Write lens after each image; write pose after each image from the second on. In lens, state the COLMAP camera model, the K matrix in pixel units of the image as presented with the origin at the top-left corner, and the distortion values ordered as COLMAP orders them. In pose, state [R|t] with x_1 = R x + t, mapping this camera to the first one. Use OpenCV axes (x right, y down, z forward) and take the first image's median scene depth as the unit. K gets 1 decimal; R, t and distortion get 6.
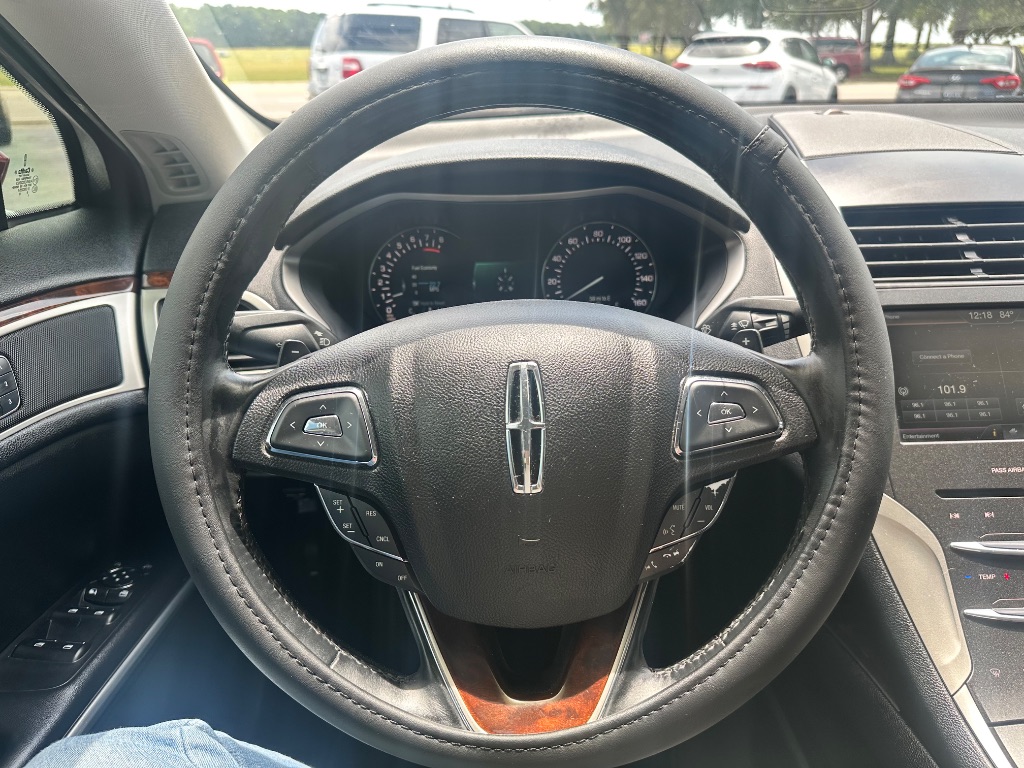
lens RADIAL K [[716.7, 0, 517.2], [0, 716.7, 383.6], [0, 0, 1]] dist [0.011227, -0.025753]
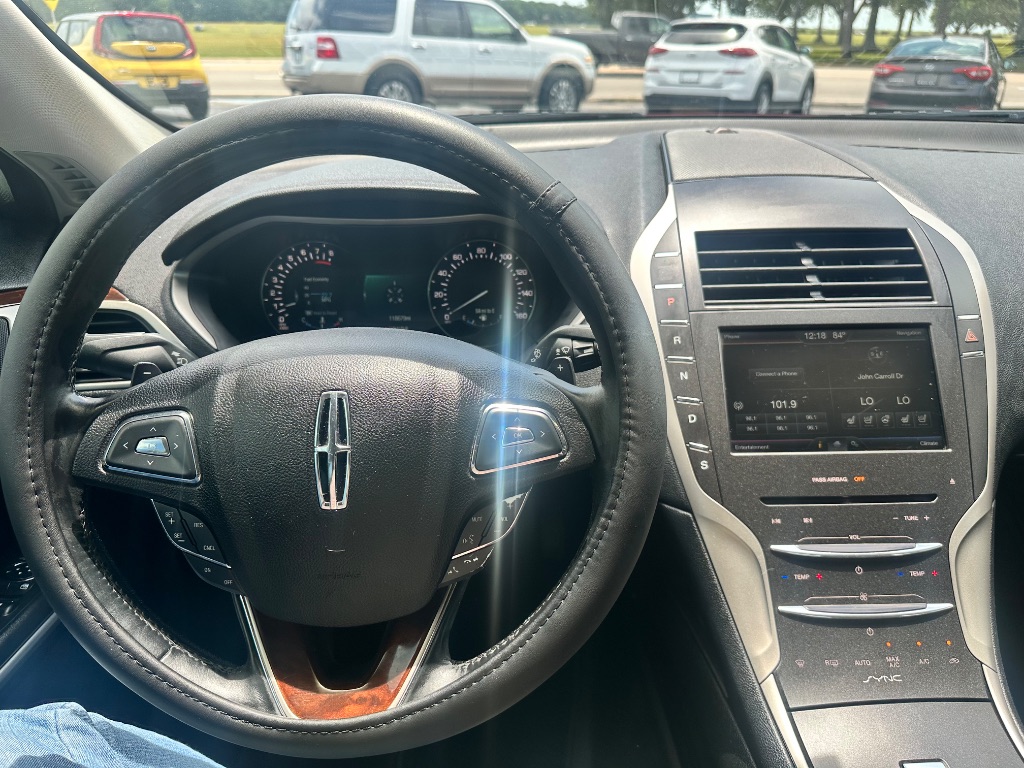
lens RADIAL K [[716.7, 0, 513.8], [0, 716.7, 386.7], [0, 0, 1]] dist [0.011227, -0.025753]
pose [[0.999747, 0.009296, 0.020497, 0.153639], [-0.009866, 0.999562, 0.027912, -0.040063], [-0.020228, -0.028107, 0.999400, -0.071612]]
